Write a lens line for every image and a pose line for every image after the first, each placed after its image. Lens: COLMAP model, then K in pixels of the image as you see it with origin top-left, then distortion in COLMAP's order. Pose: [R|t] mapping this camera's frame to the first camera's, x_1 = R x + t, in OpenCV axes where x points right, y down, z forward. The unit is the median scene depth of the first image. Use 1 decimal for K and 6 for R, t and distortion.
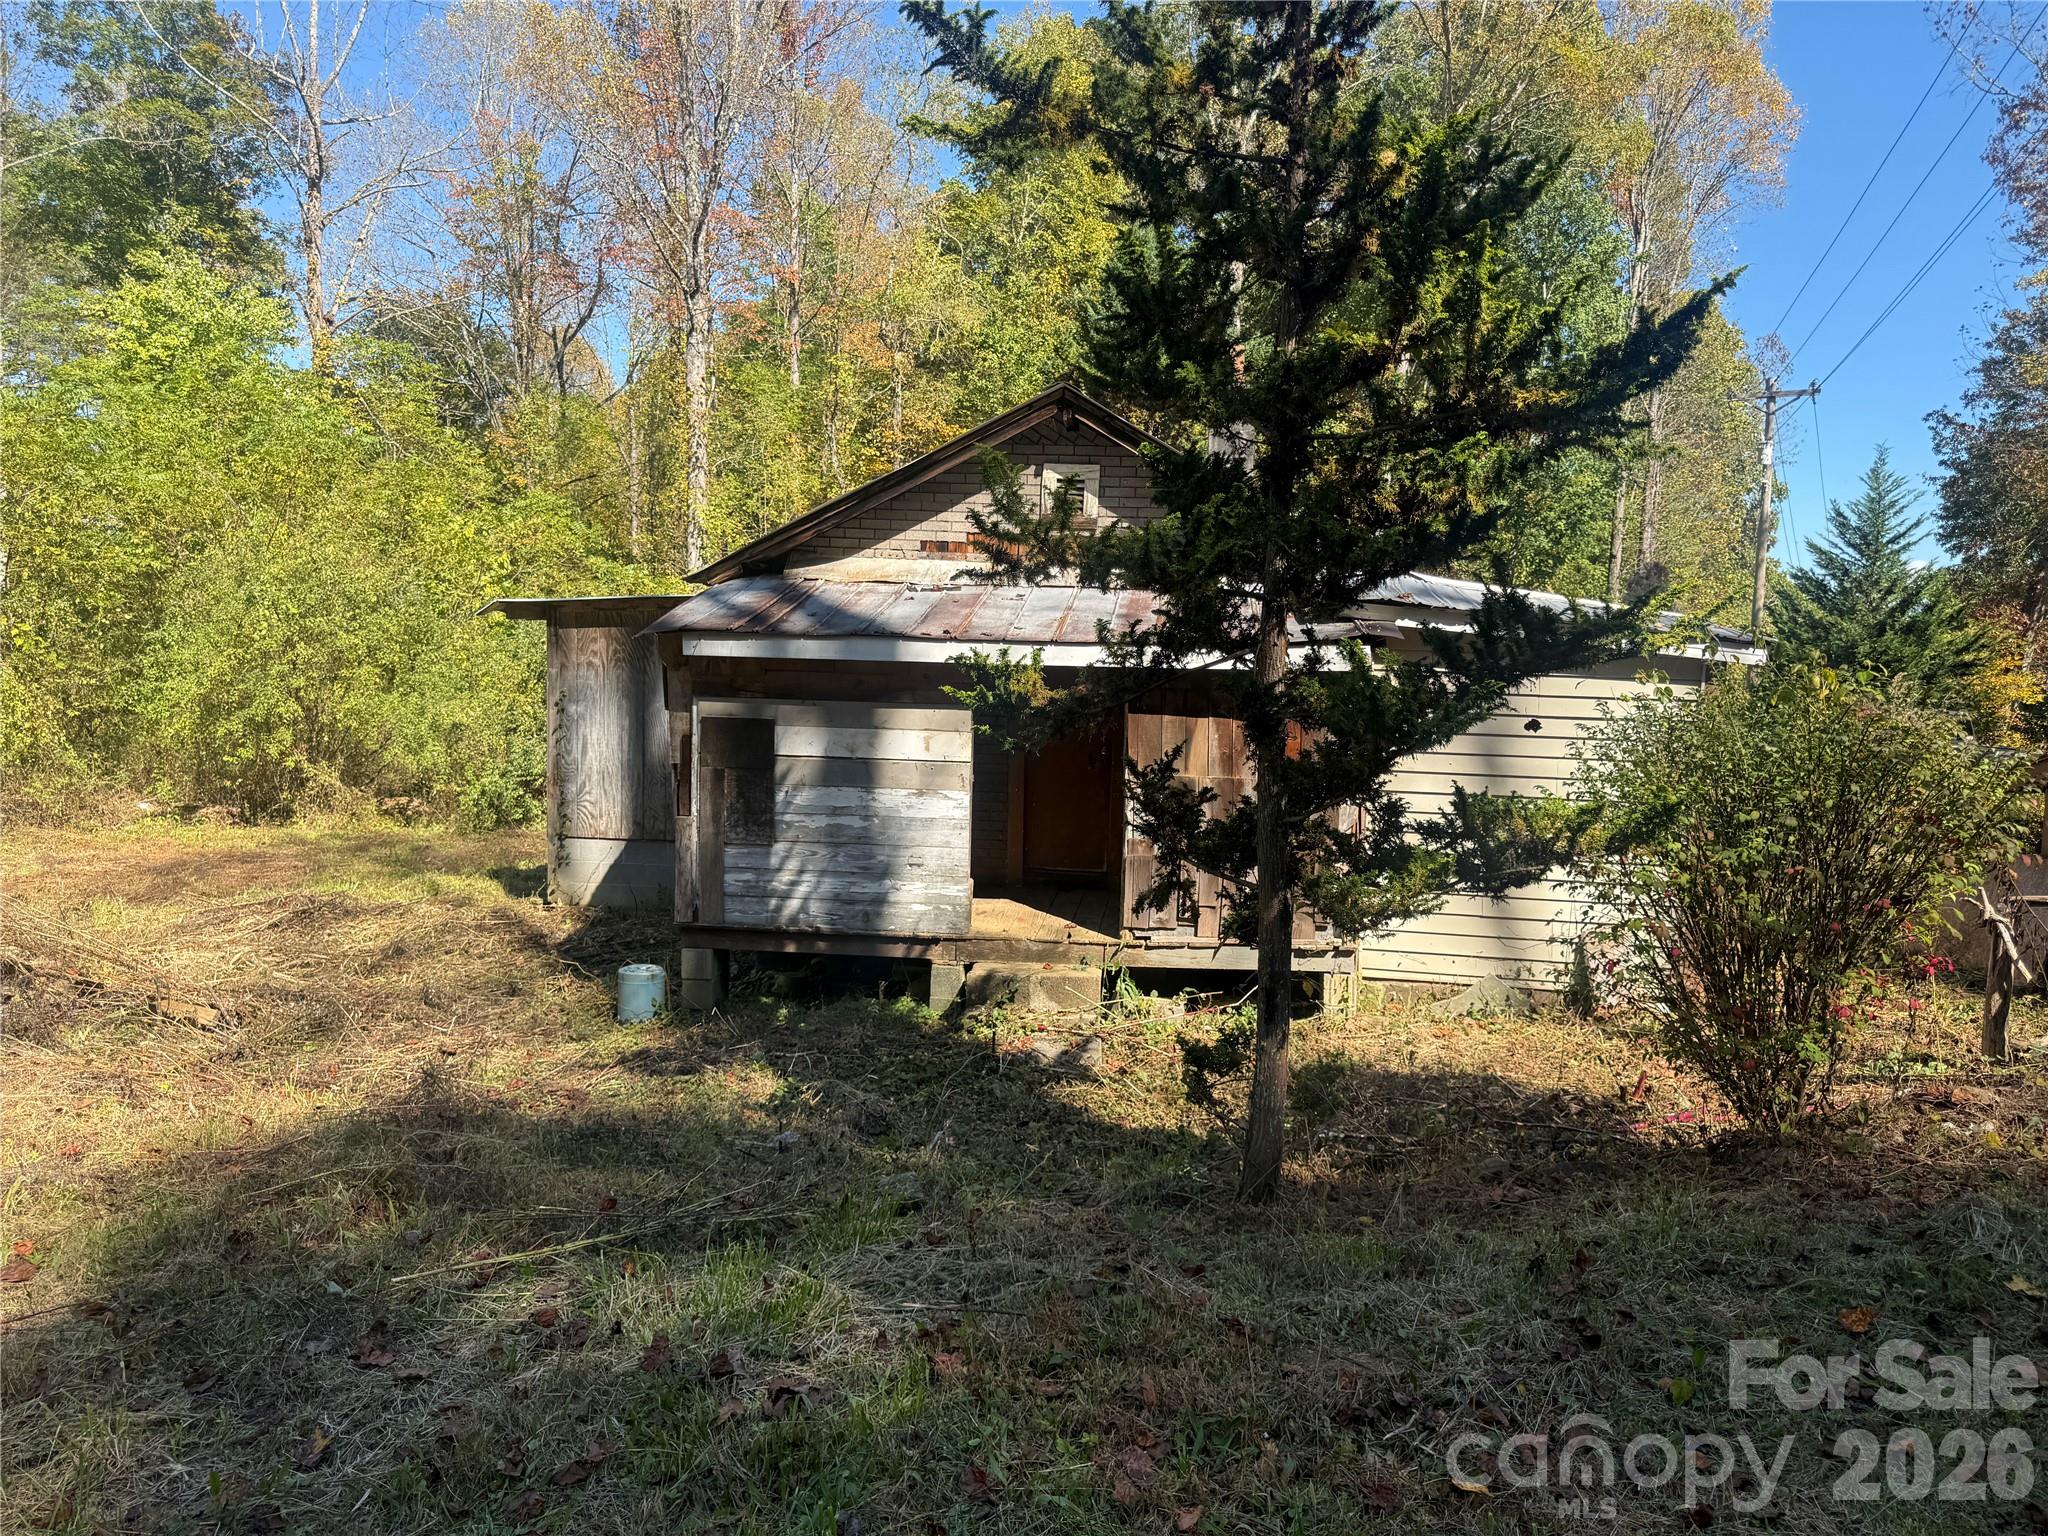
lens RADIAL K [[1429.6, 0, 1038.8], [0, 1429.6, 773.0], [0, 0, 1]] dist [0.006400, -0.011877]
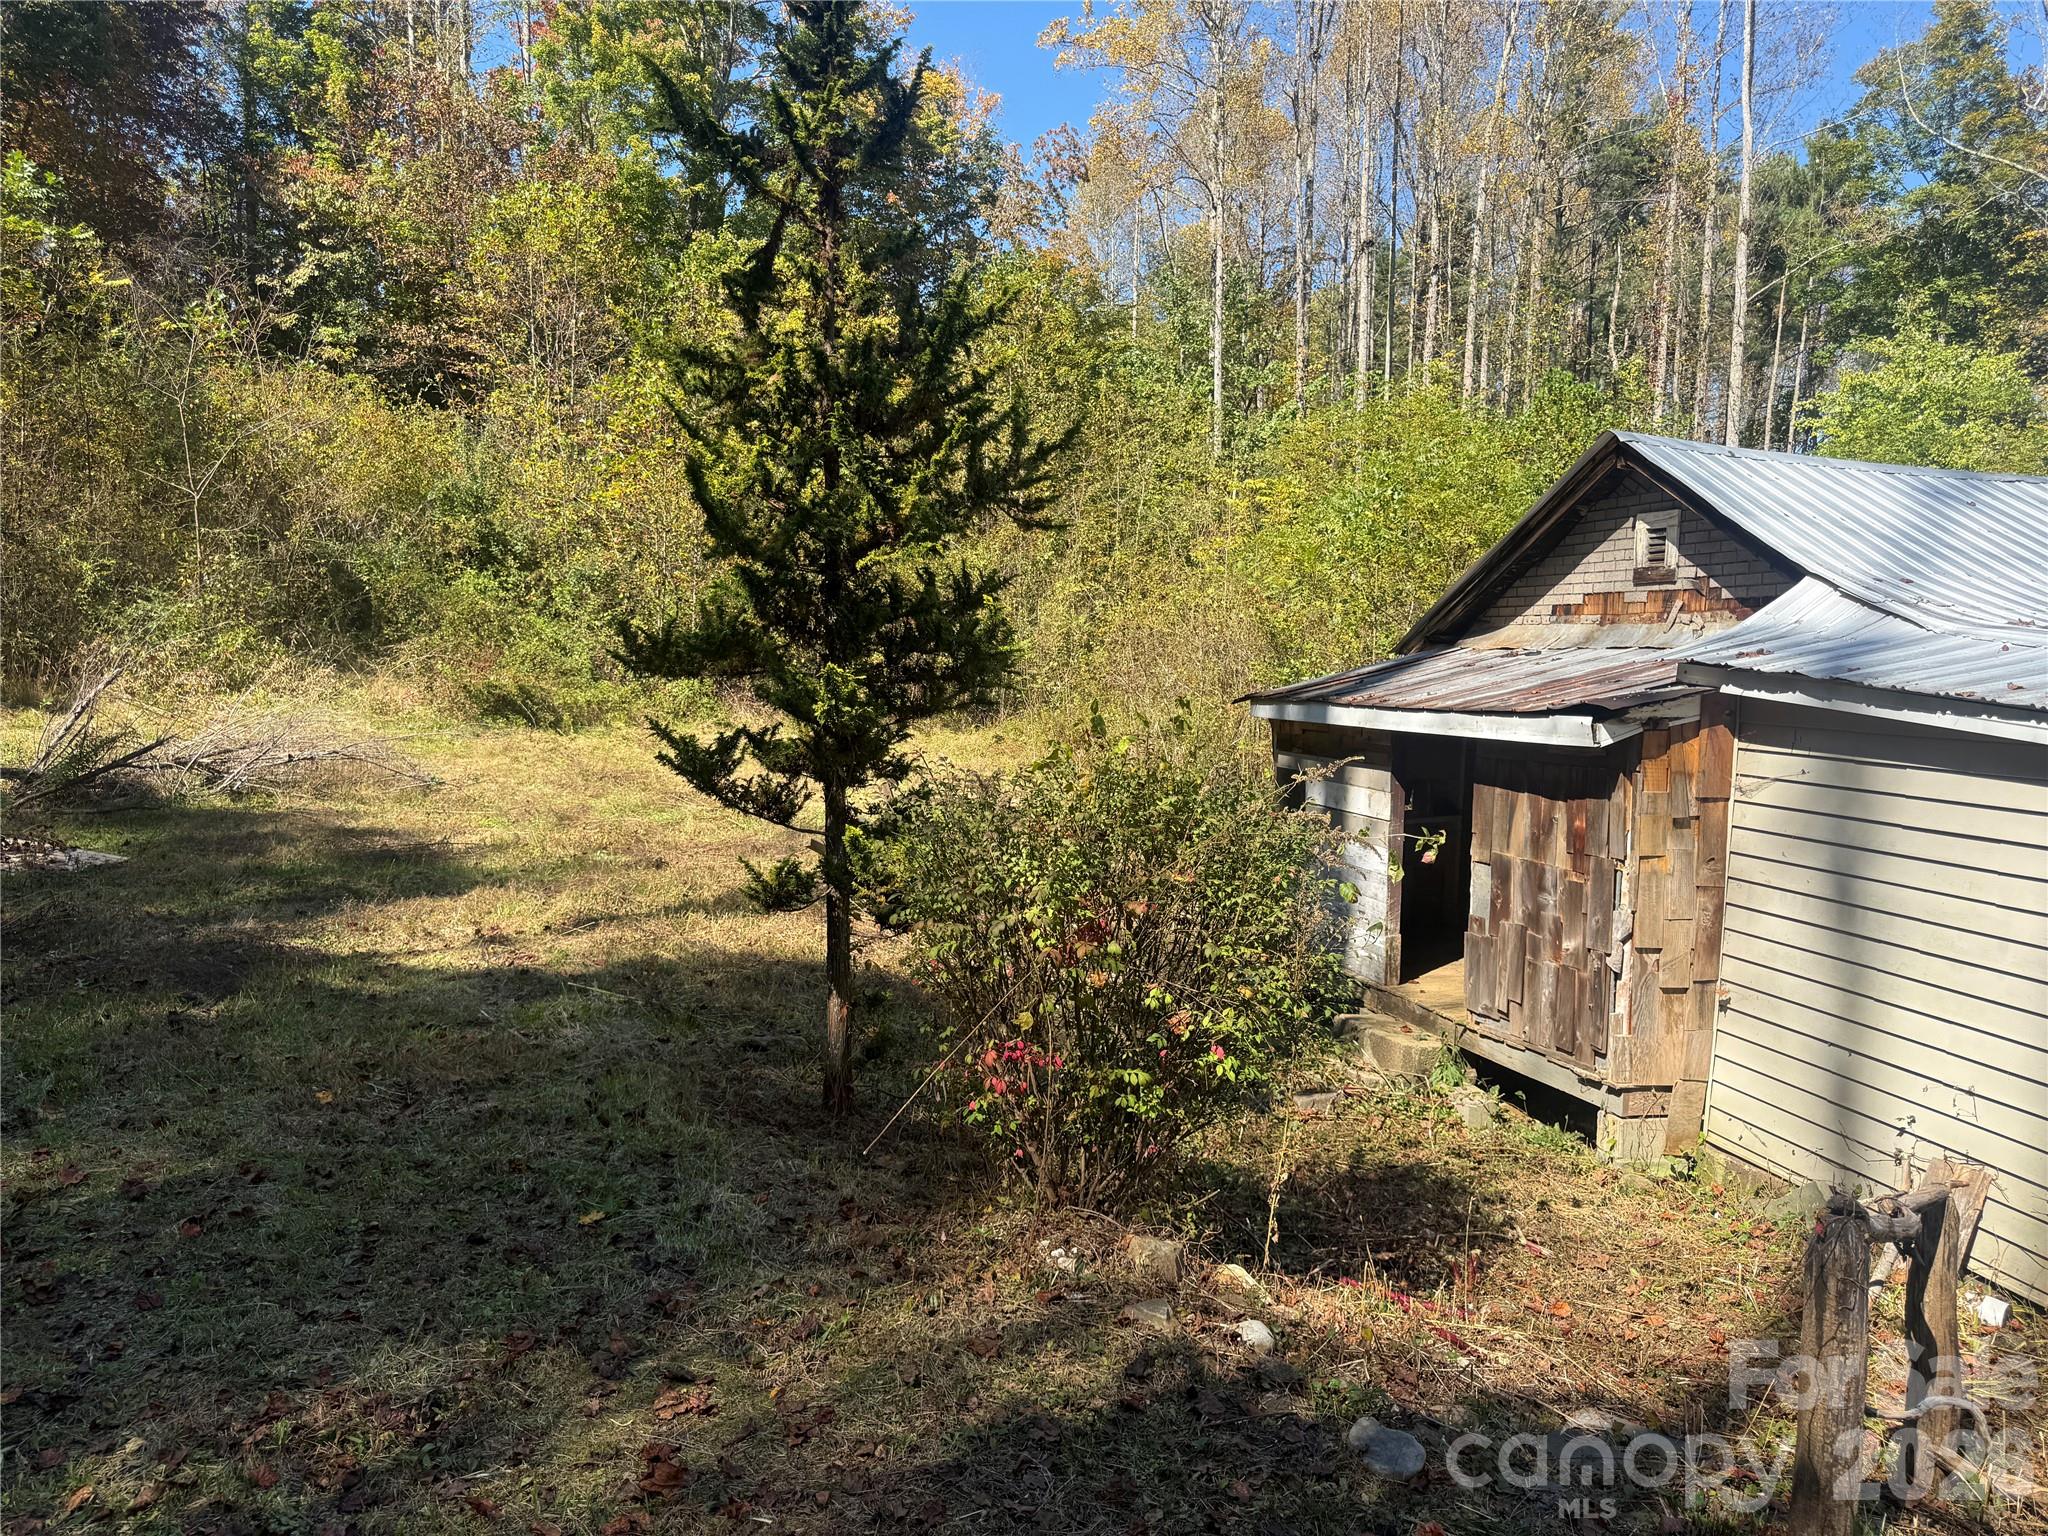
lens RADIAL K [[1429.6, 0, 1022.5], [0, 1429.6, 754.8], [0, 0, 1]] dist [0.006400, -0.011877]
pose [[0.348357, 0.039718, -0.936520, 0.280639], [-0.093962, 0.995549, 0.007270, -0.012888], [0.932641, 0.085465, 0.350539, 0.126393]]
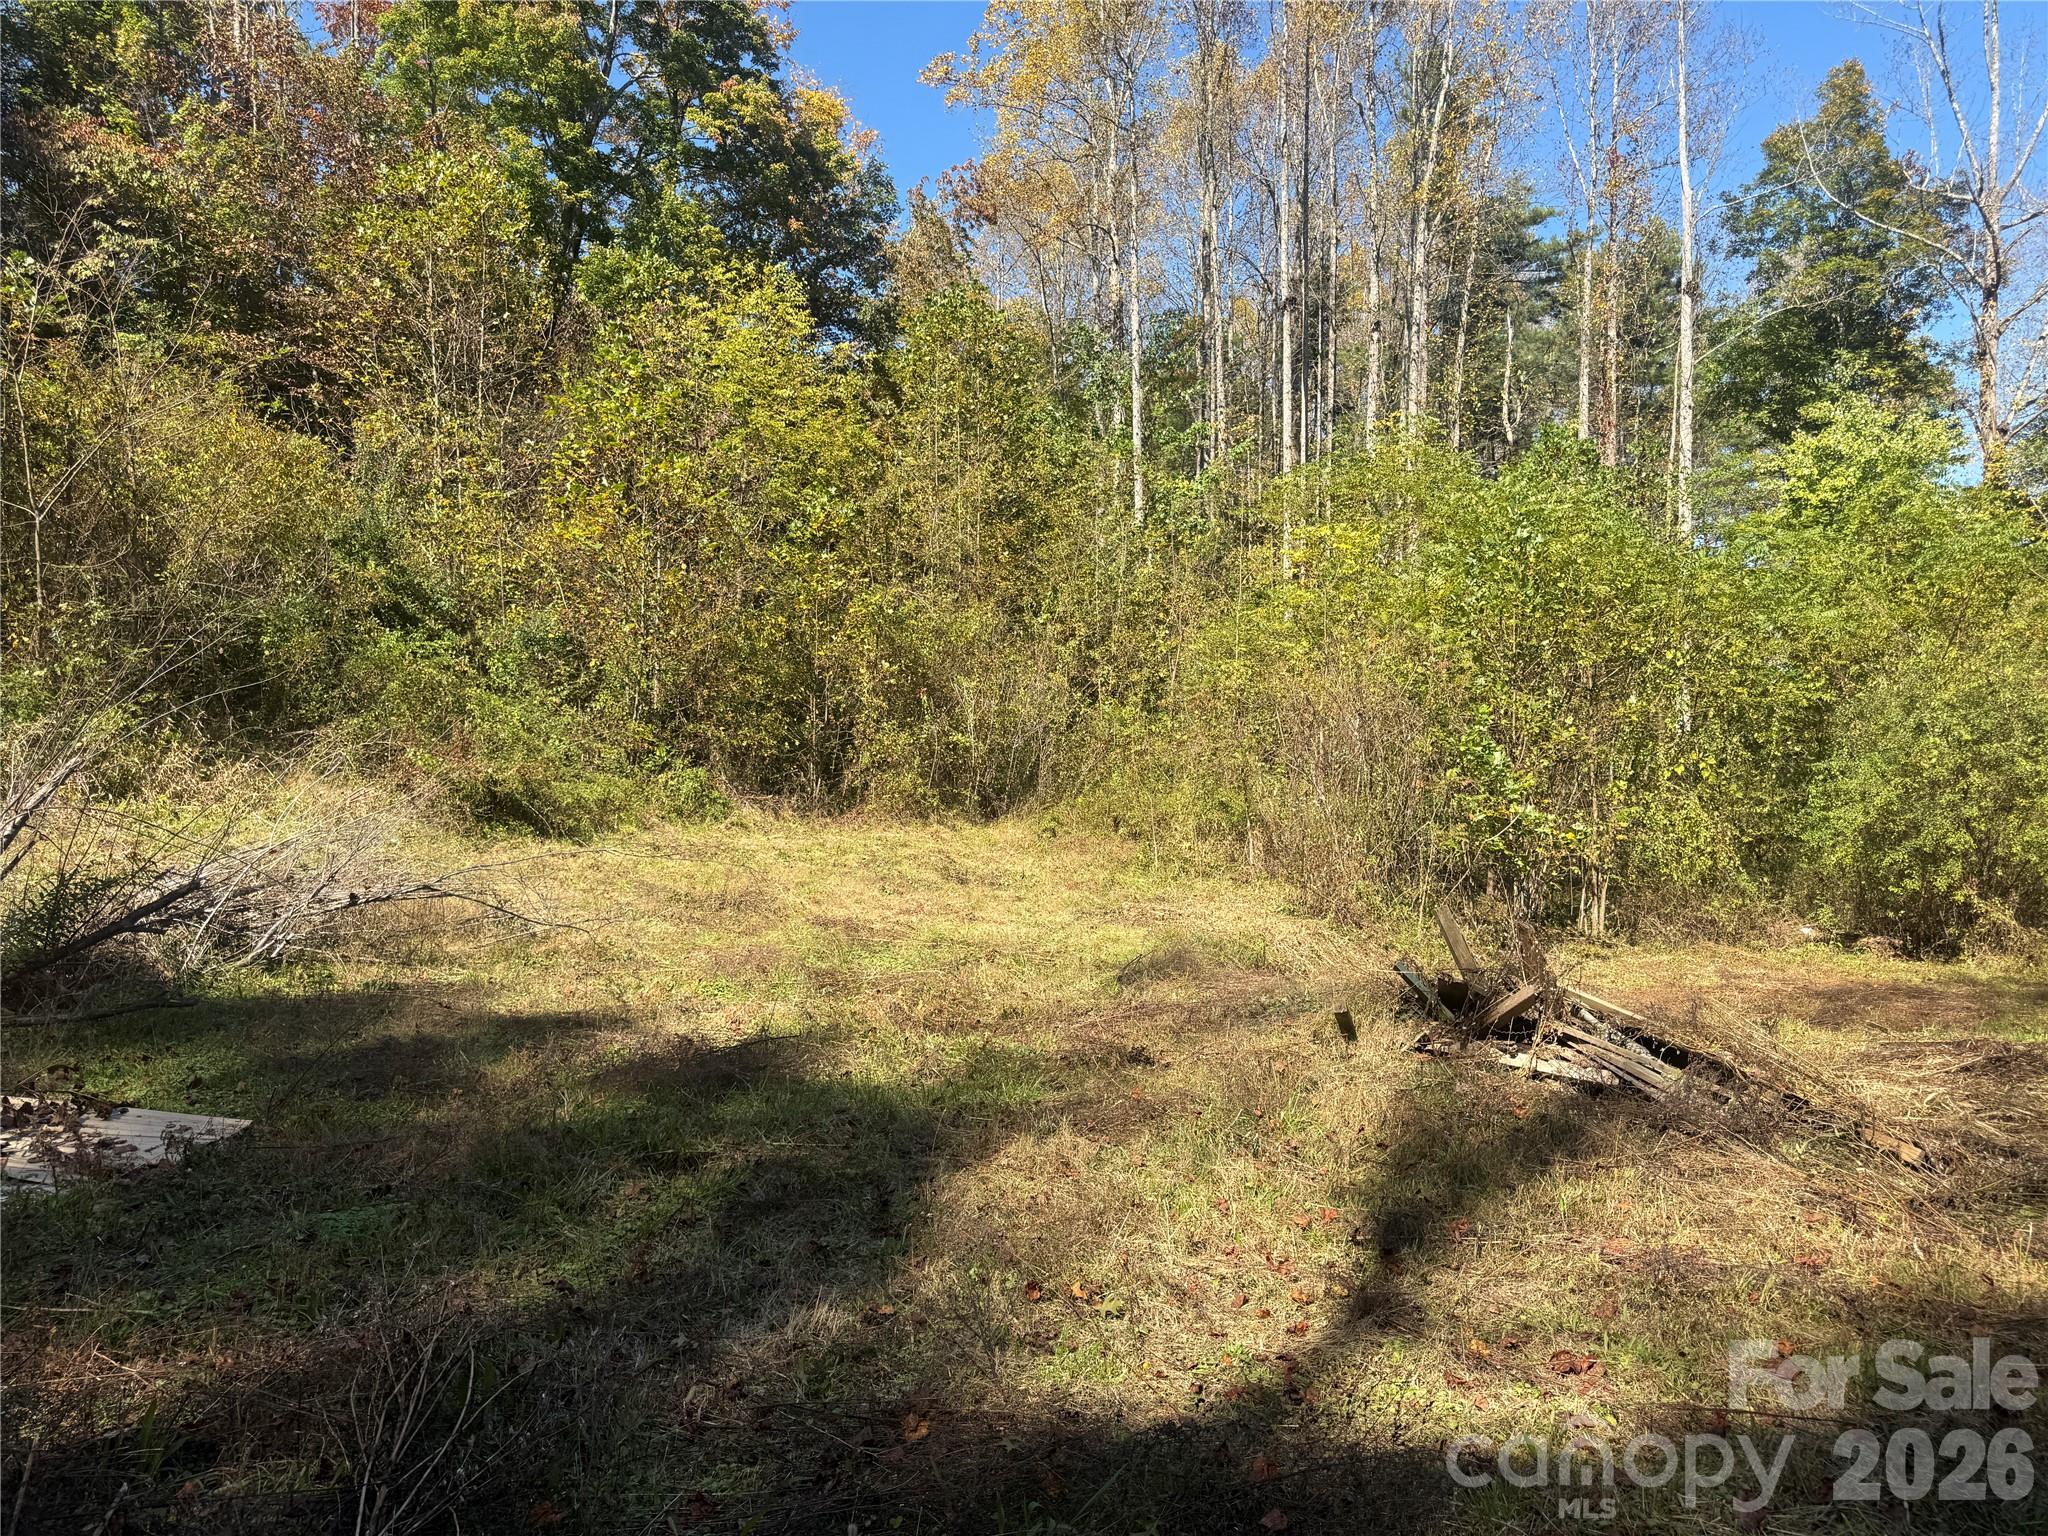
lens RADIAL K [[1429.6, 0, 1041.9], [0, 1429.6, 777.8], [0, 0, 1]] dist [0.006400, -0.011877]
pose [[0.521232, -0.013831, -0.853303, -0.029795], [-0.060765, 0.996729, -0.053273, 0.001527], [0.851249, 0.079619, 0.518687, -0.014506]]
